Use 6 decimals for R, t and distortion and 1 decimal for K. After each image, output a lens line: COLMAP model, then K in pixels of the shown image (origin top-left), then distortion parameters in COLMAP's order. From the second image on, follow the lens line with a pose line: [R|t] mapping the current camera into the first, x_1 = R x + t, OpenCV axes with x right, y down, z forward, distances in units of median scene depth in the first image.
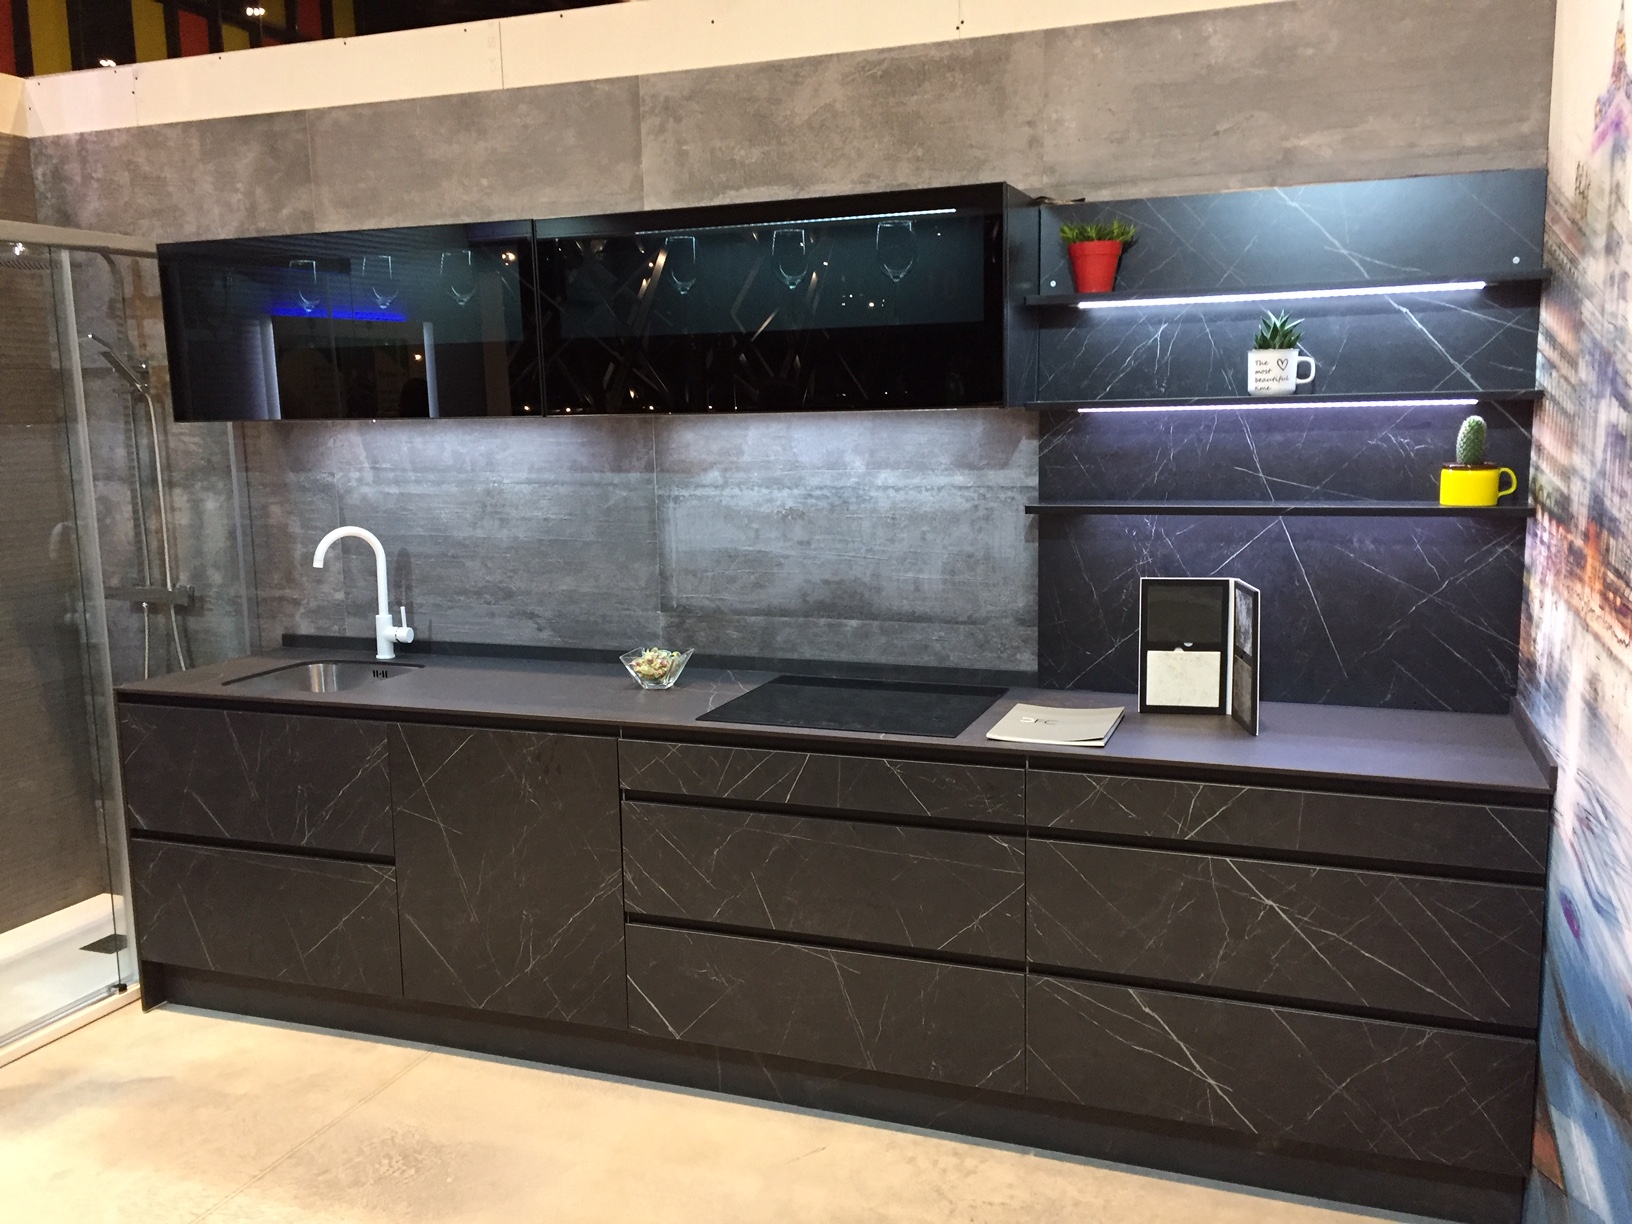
lens RADIAL K [[1383.1, 0, 816.0], [0, 1383.1, 612.0], [0, 0, 1]] dist [0.109362, -0.142123]
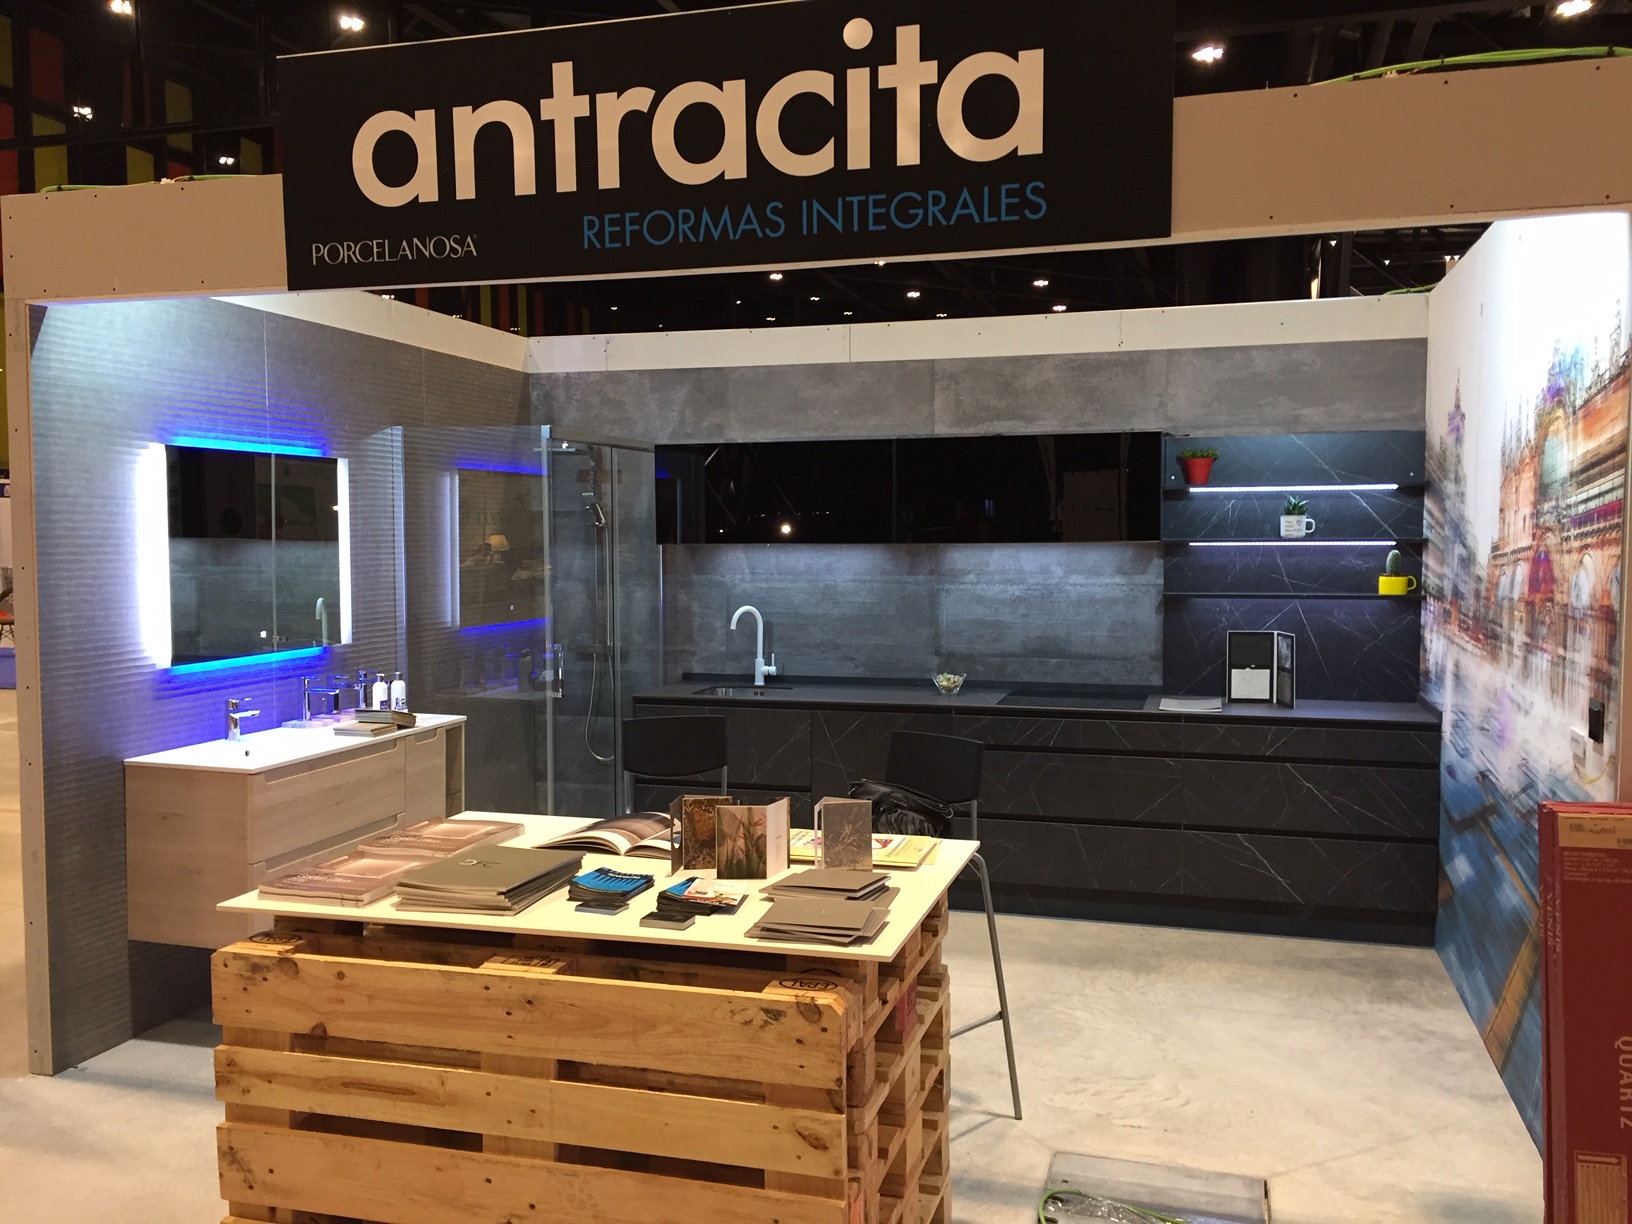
lens RADIAL K [[1383.1, 0, 816.0], [0, 1383.1, 612.0], [0, 0, 1]] dist [0.109362, -0.142123]
pose [[0.996892, 0.010814, 0.078033, -0.425191], [-0.003578, 0.995727, -0.092276, 0.113467], [-0.078697, 0.091710, 0.992671, -0.762145]]
